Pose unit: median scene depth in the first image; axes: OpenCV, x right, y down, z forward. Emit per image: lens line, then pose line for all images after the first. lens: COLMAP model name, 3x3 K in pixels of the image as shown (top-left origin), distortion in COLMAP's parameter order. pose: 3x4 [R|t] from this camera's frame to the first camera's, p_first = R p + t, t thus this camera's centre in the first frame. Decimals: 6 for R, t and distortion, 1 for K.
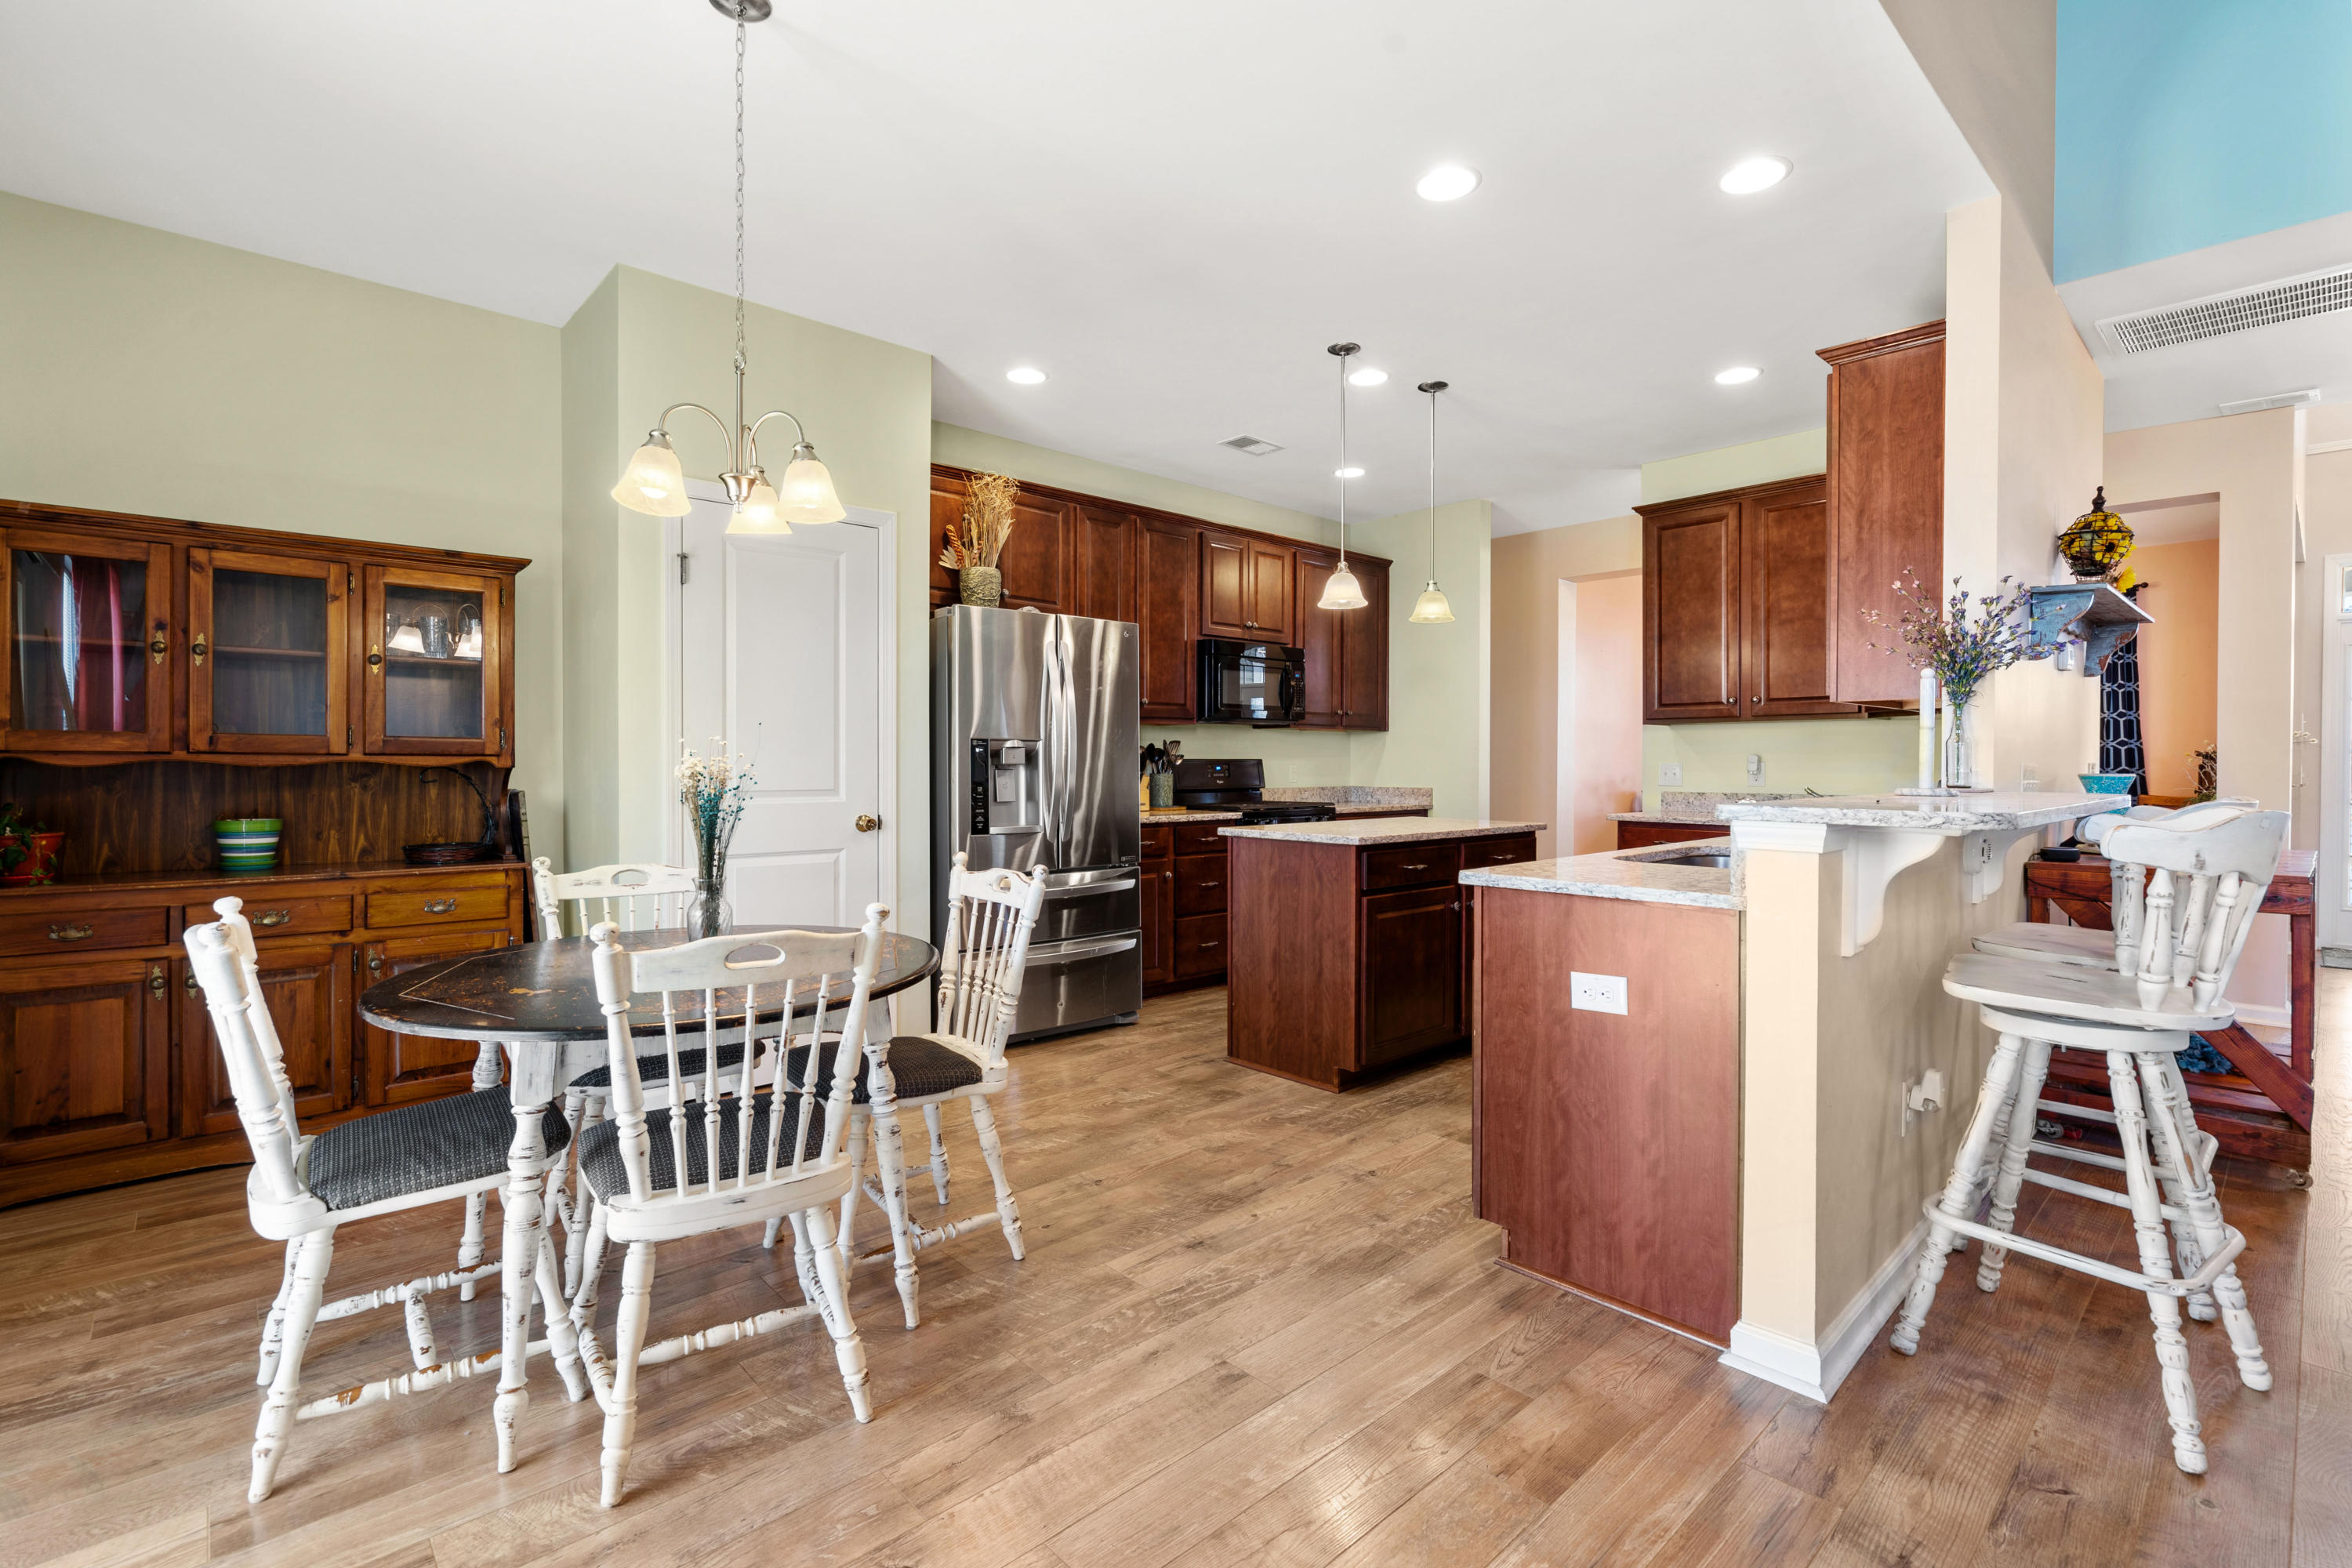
lens RADIAL K [[1073.9, 0, 1176.0], [0, 1073.9, 784.0], [0, 0, 1]] dist [-0.007752, -0.000202]
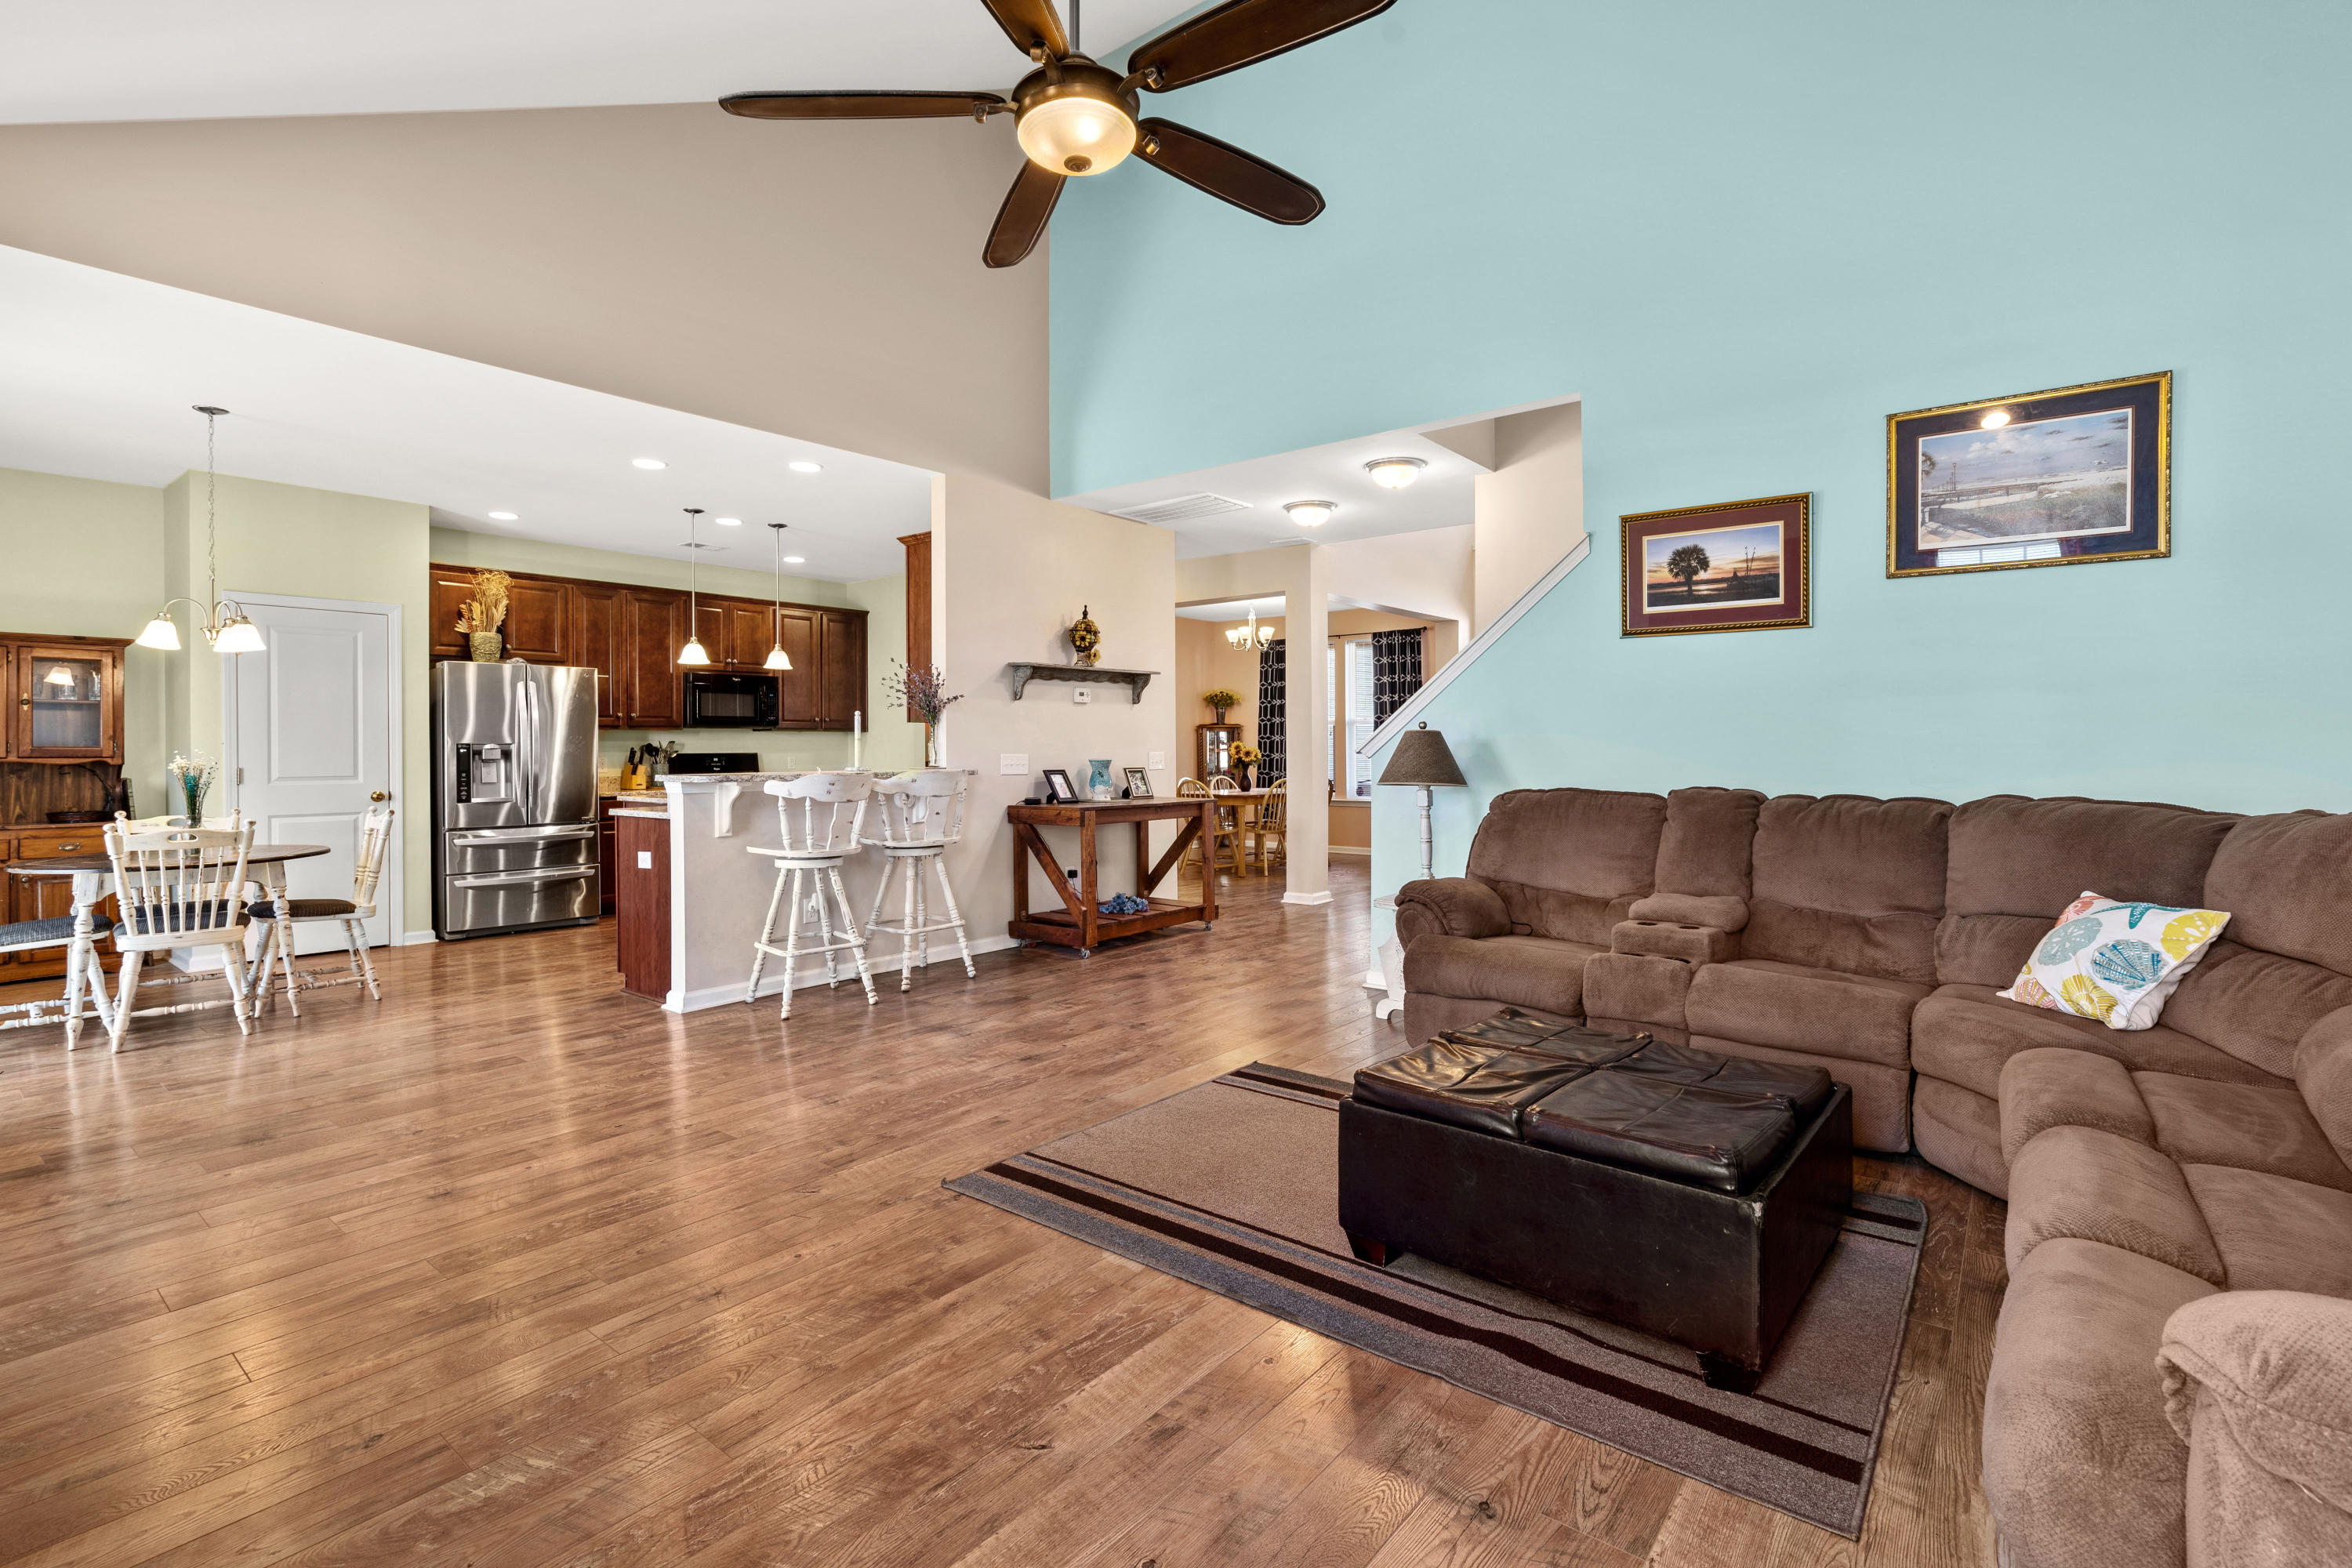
lens RADIAL K [[1083.2, 0, 1181.2], [0, 1083.2, 760.6], [0, 0, 1]] dist [0.000816, -0.000619]
pose [[0.988514, -0.009546, 0.150830, 0.677732], [0.011028, 0.999899, -0.008994, 0.010613], [-0.150728, 0.010554, 0.988519, -0.822050]]
